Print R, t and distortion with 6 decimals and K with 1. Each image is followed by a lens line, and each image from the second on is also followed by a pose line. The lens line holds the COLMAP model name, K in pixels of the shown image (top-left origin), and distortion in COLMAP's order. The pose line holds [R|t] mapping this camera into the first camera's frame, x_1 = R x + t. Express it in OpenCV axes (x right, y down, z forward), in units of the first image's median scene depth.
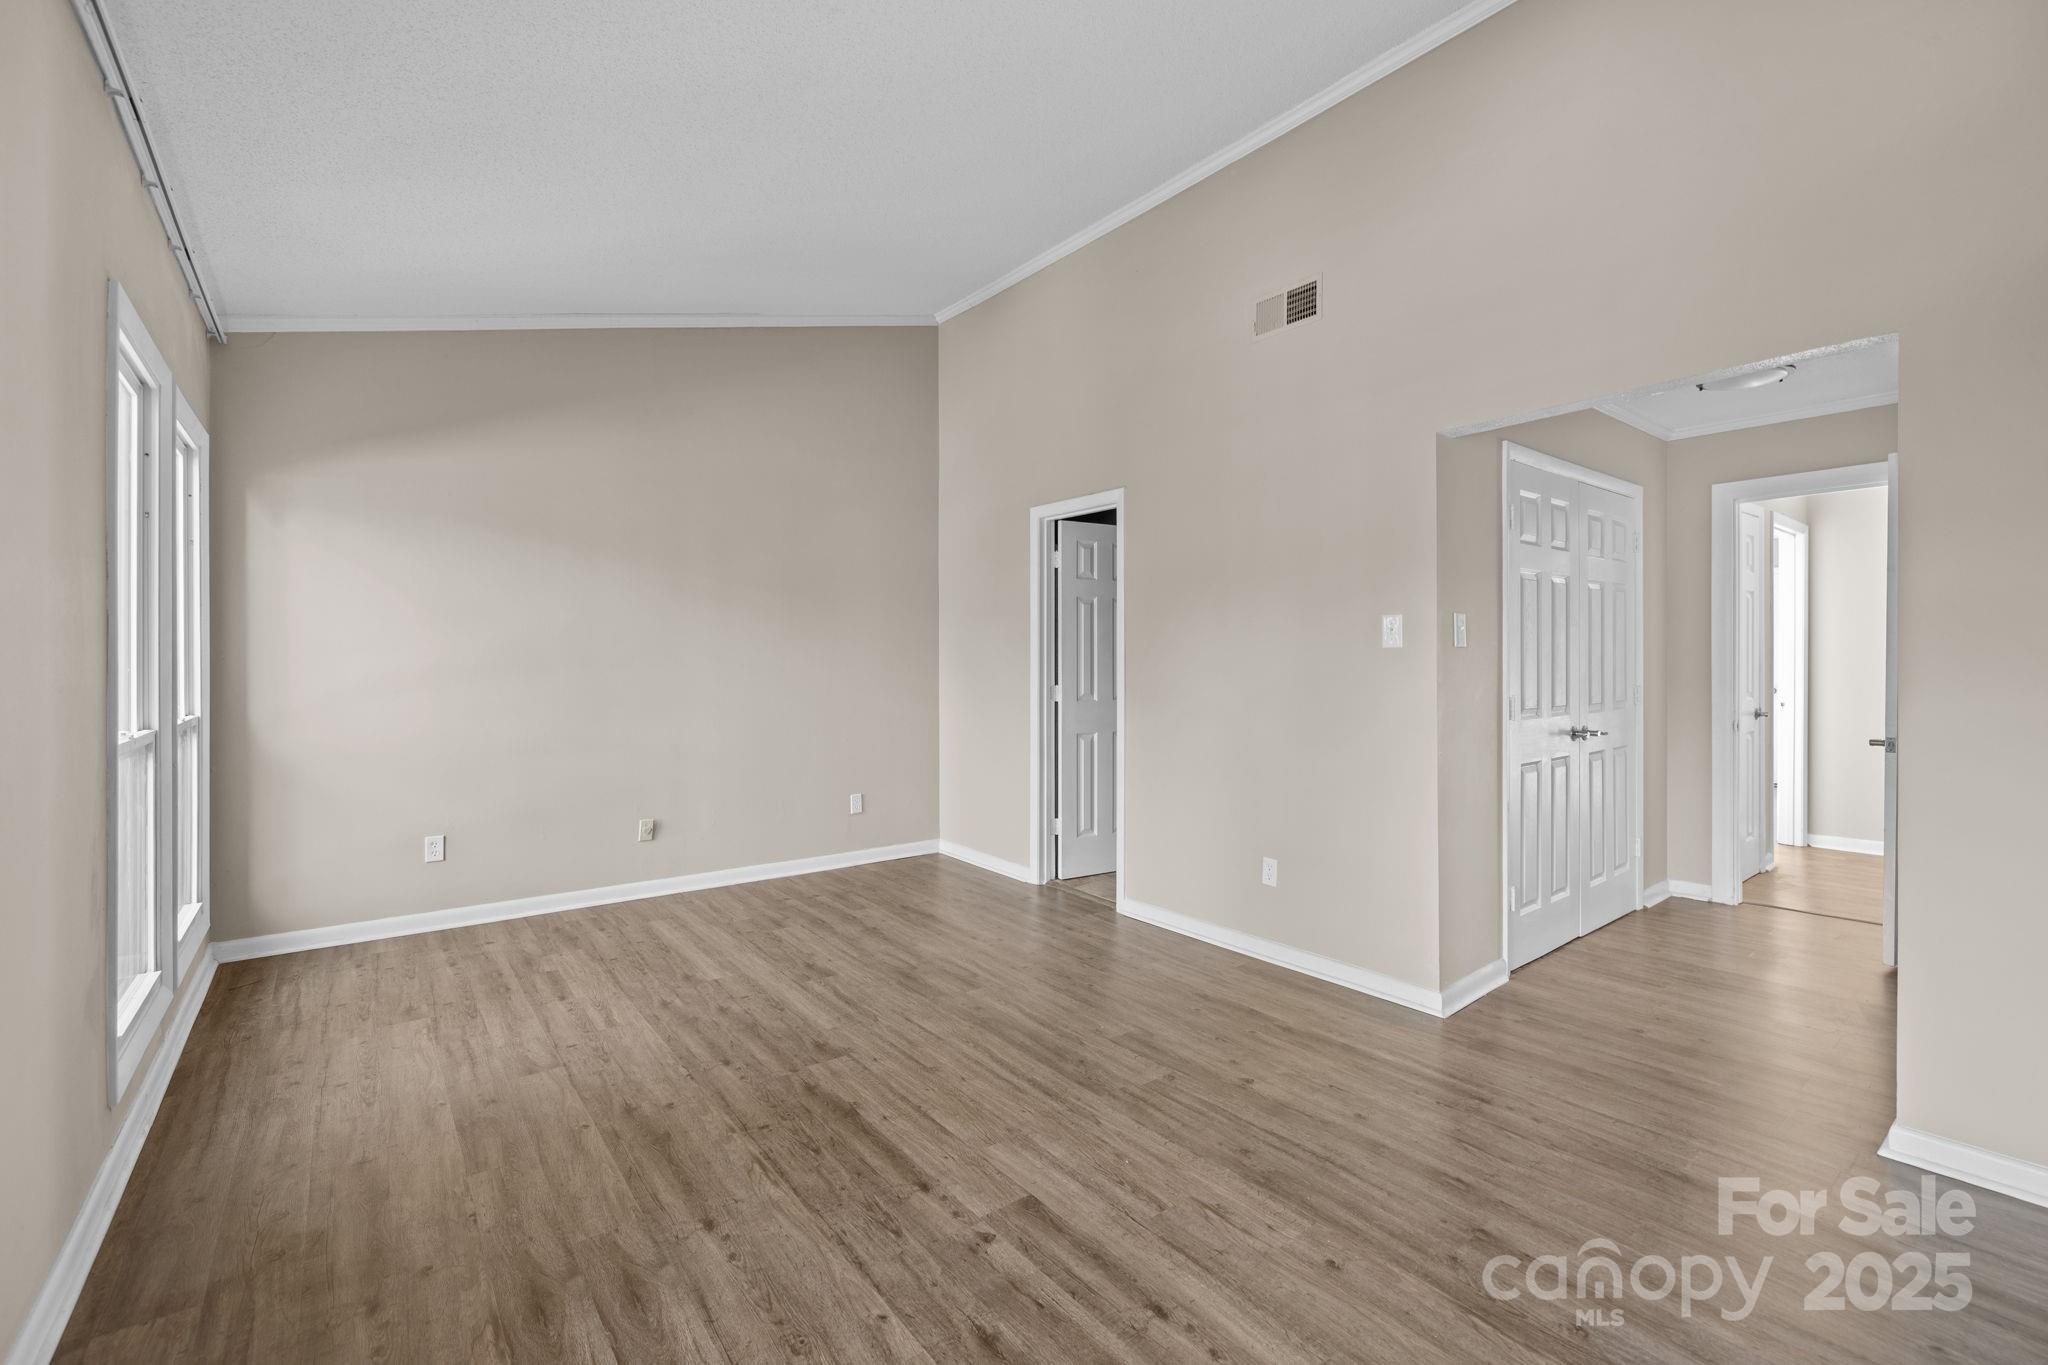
lens RADIAL K [[868.8, 0, 1013.2], [0, 868.8, 669.1], [0, 0, 1]] dist [-0.002616, -0.000557]
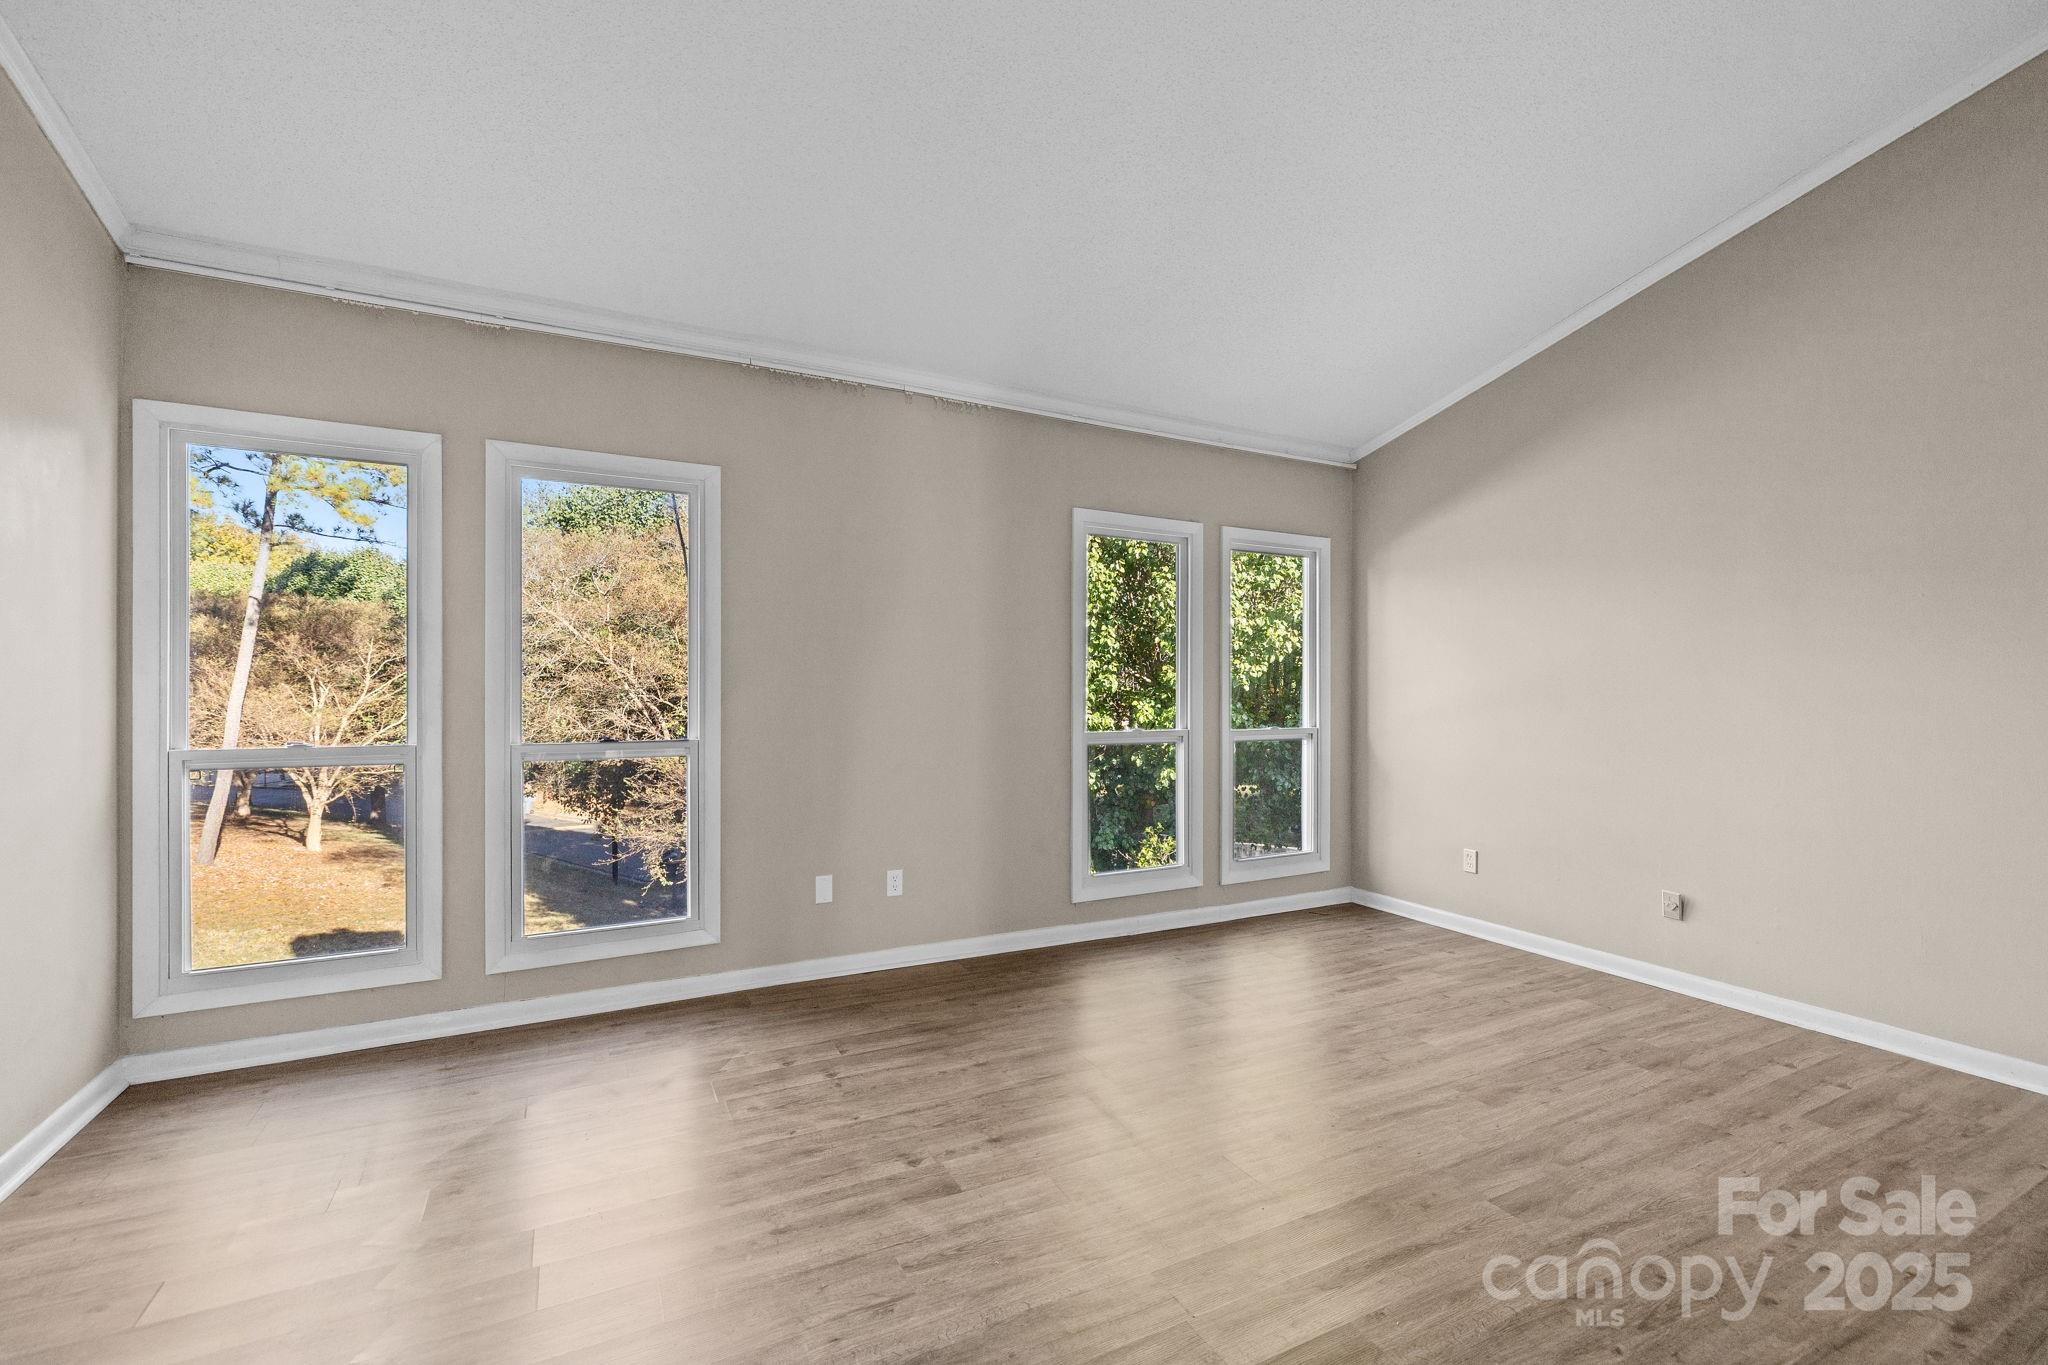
lens RADIAL K [[868.8, 0, 1015.1], [0, 868.8, 689.1], [0, 0, 1]] dist [-0.002616, -0.000557]
pose [[-0.188111, -0.004576, -0.982137, 0.583422], [-0.011153, 0.999935, -0.002522, -0.003374], [0.982084, 0.010480, -0.188149, 0.696408]]
